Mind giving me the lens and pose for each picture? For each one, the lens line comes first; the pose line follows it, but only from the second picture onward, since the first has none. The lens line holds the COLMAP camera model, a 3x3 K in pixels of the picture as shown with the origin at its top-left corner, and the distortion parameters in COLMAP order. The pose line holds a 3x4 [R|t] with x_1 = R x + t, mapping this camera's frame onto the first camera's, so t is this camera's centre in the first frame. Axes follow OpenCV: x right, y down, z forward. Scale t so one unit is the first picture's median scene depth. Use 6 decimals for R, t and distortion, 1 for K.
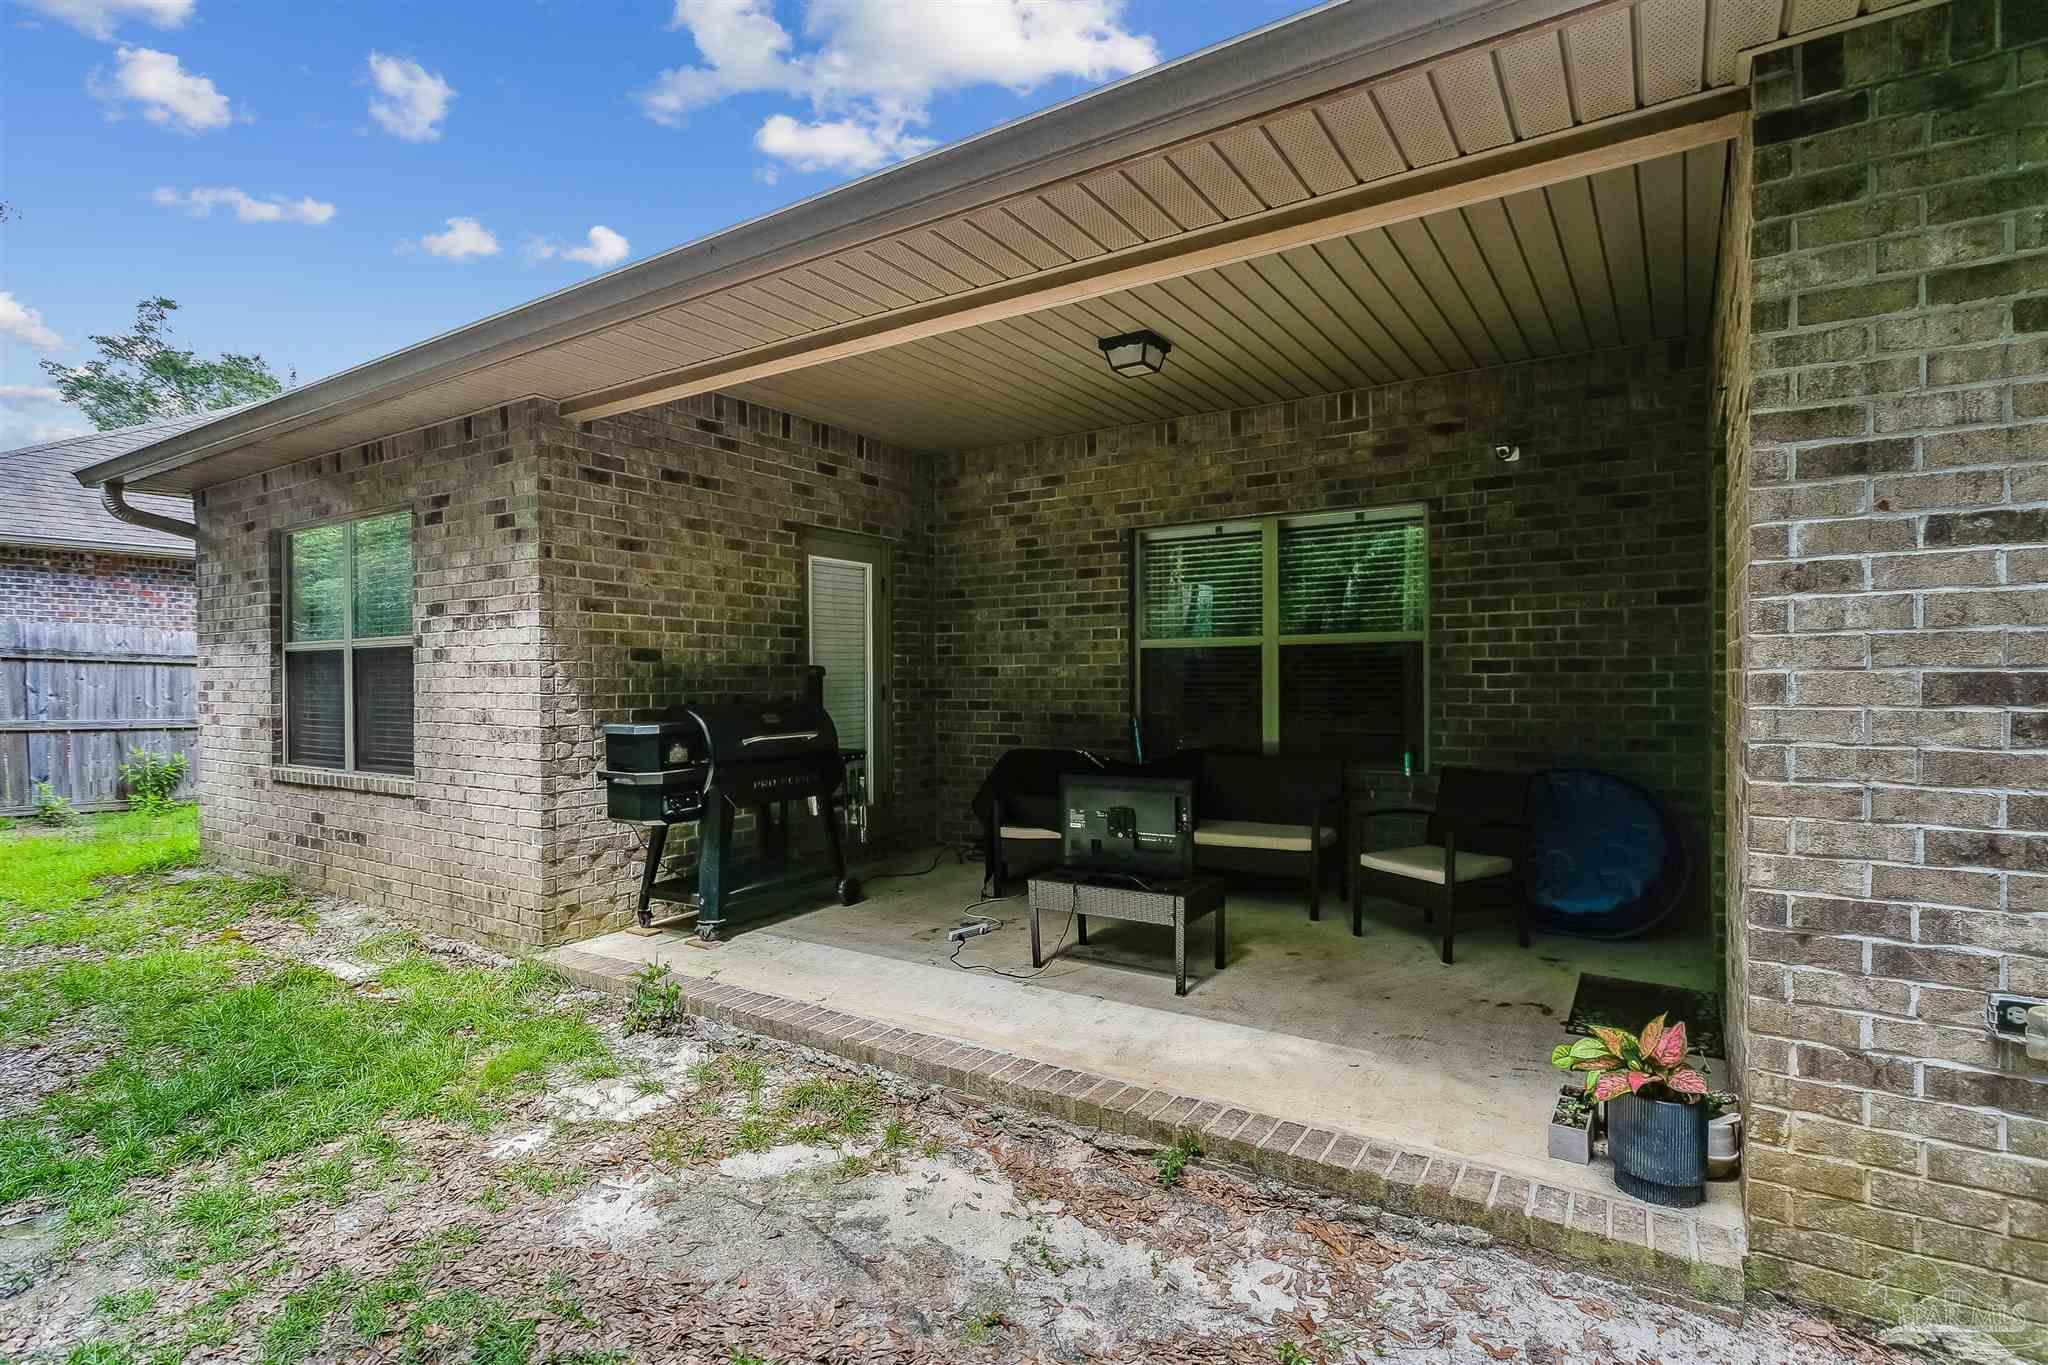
lens RADIAL K [[989.4, 0, 1024.0], [0, 989.4, 682.5], [0, 0, 1]] dist [0.001951, 0.000086]
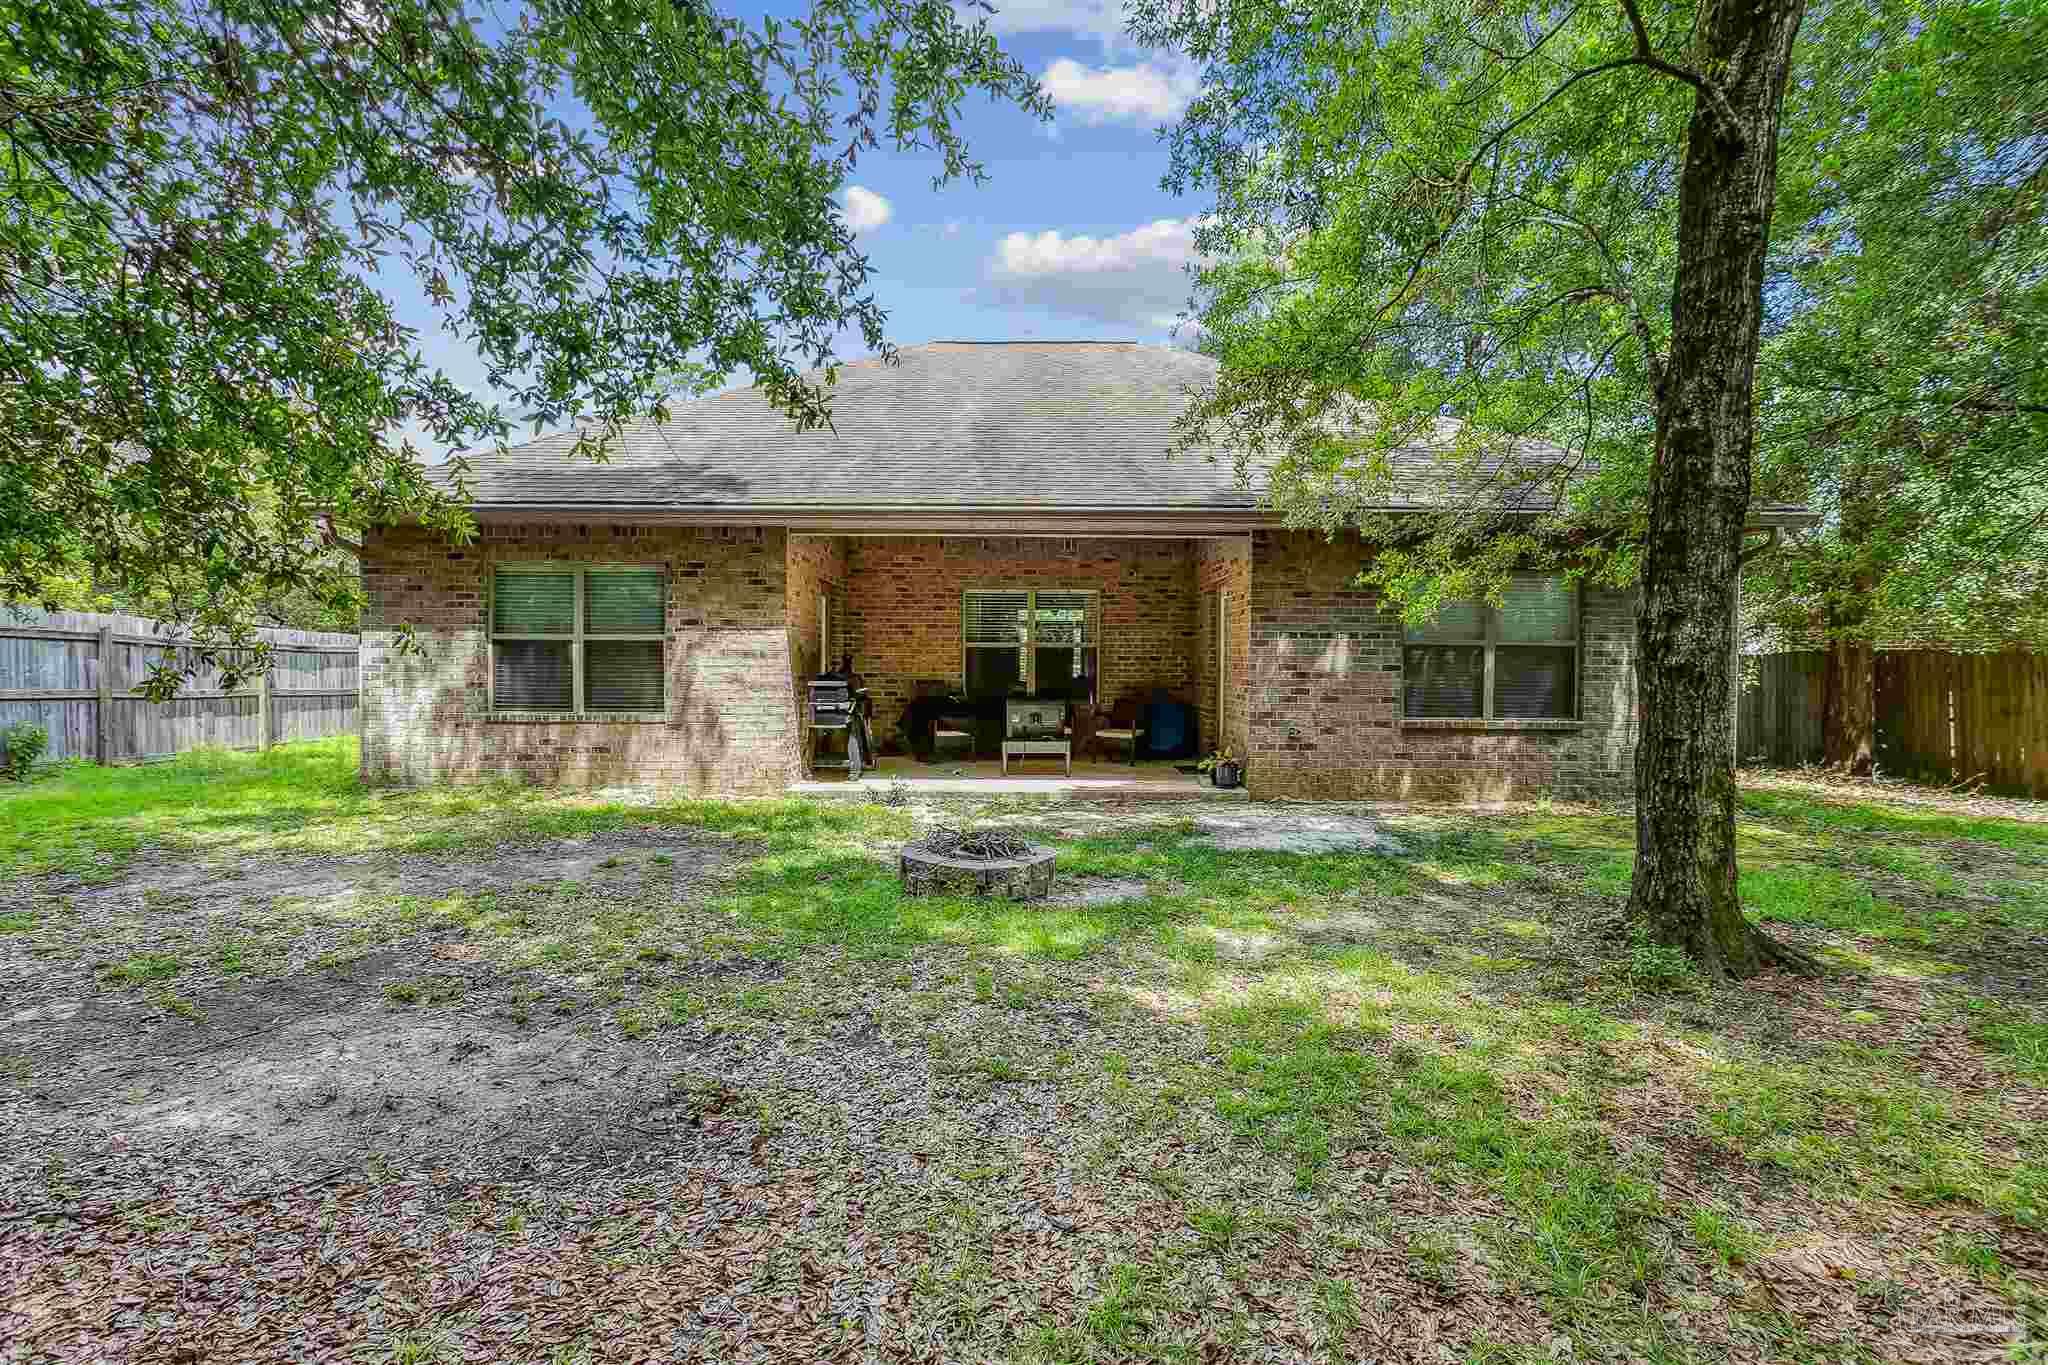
lens RADIAL K [[989.4, 0, 1024.0], [0, 989.4, 682.5], [0, 0, 1]] dist [0.001951, 0.000086]
pose [[0.835634, -0.001478, 0.549285, -1.180353], [-0.008731, 0.999834, 0.015973, 0.006314], [-0.549218, -0.018143, 0.835482, -0.998780]]
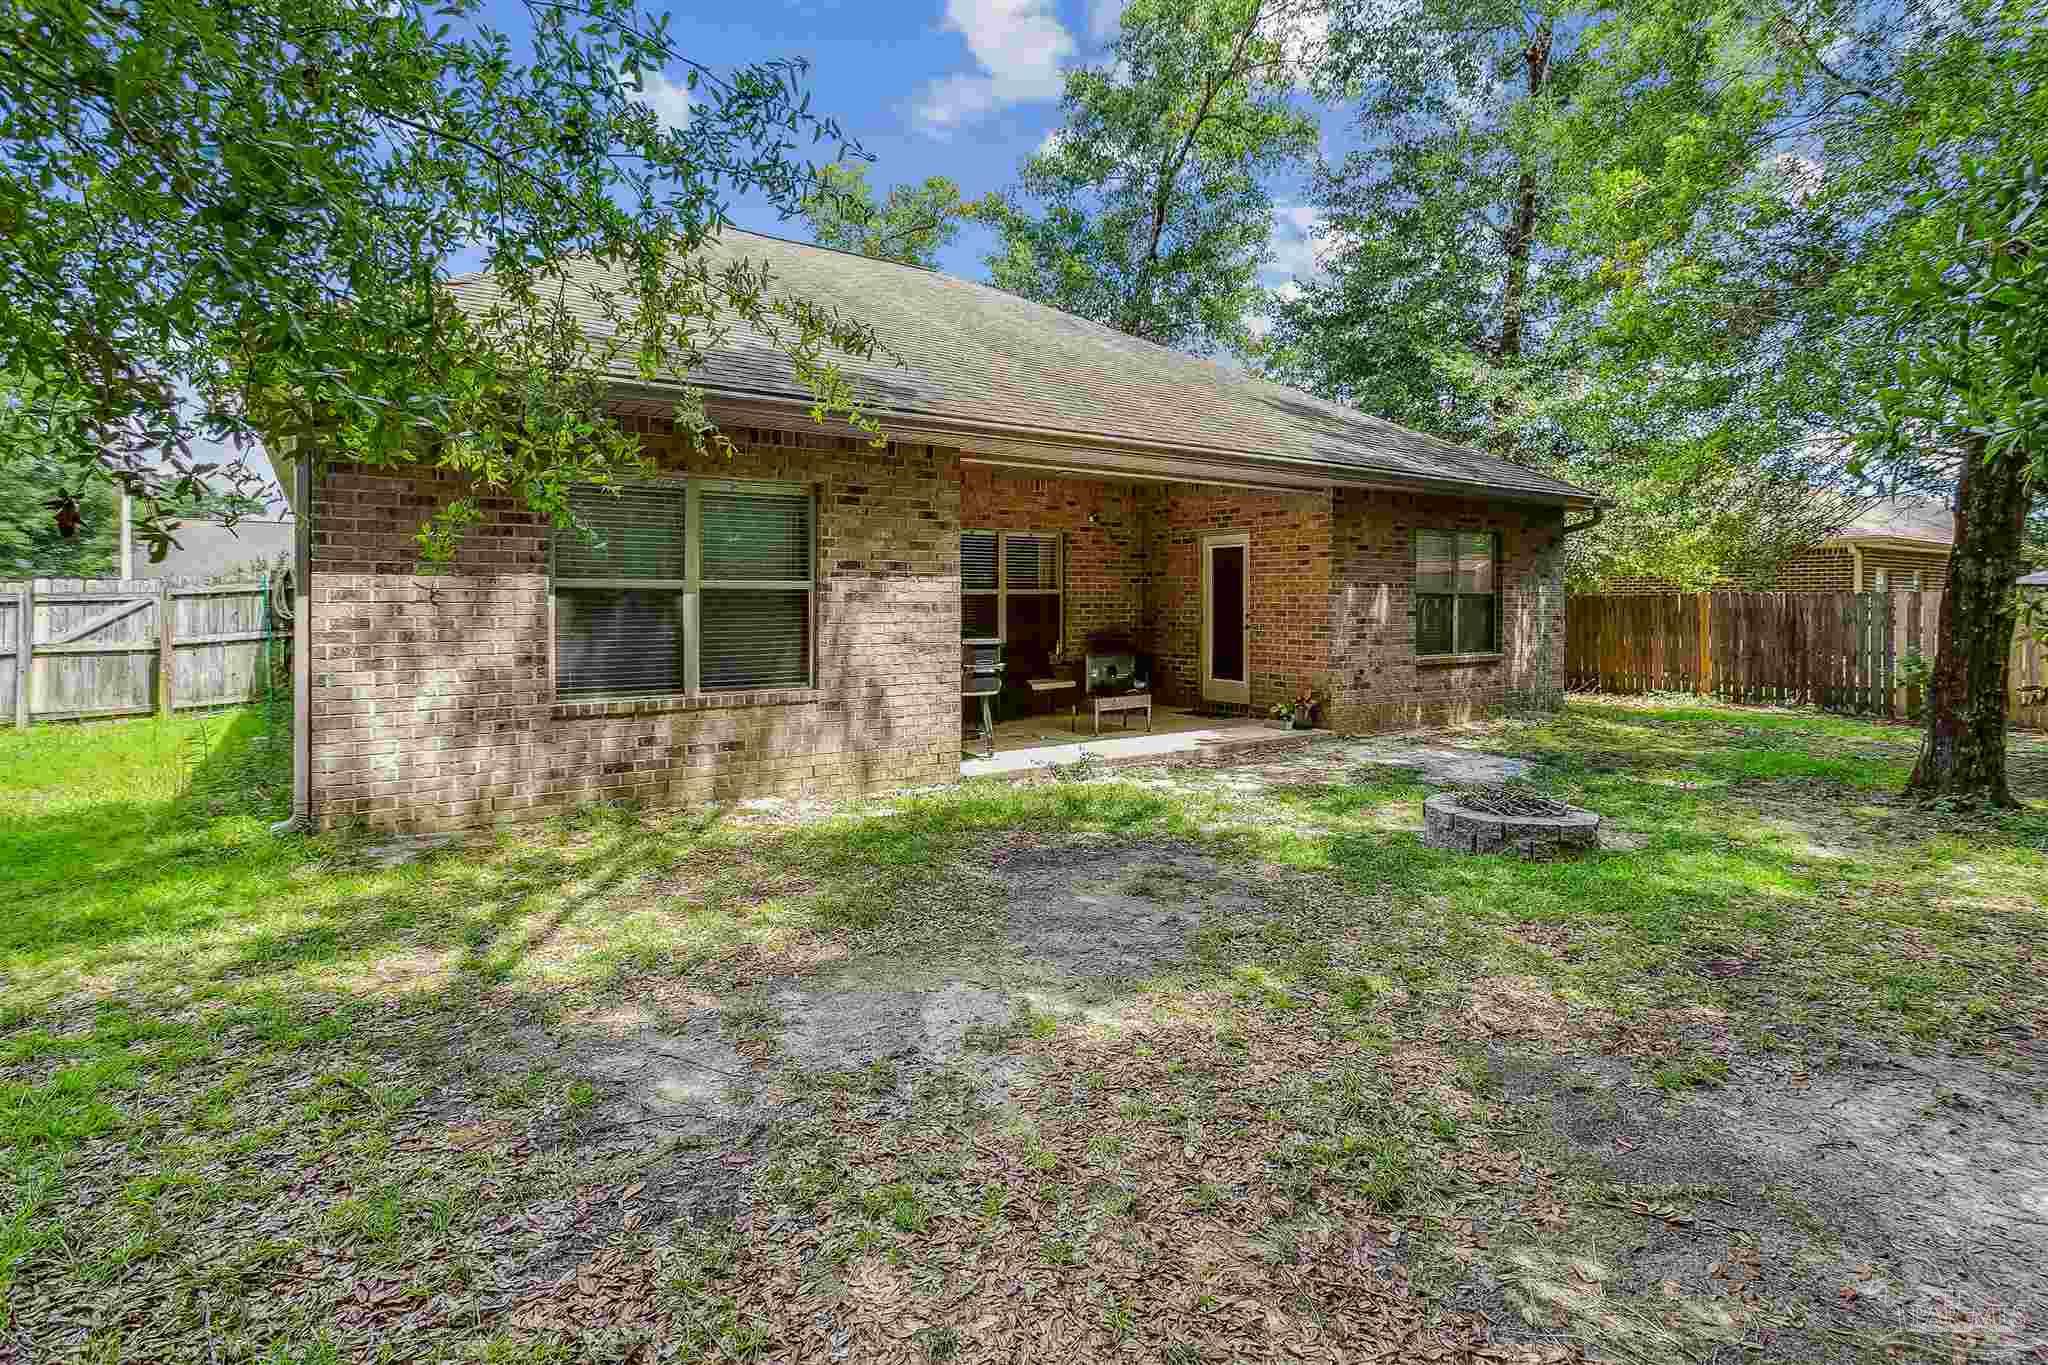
lens RADIAL K [[998.2, 0, 1033.6], [0, 998.2, 612.8], [0, 0, 1]] dist [0.000130, 0.000099]
pose [[0.368204, -0.004423, 0.929734, -1.960176], [0.002761, 0.999989, 0.003664, -0.010365], [-0.929741, 0.001218, 0.368212, 0.247107]]
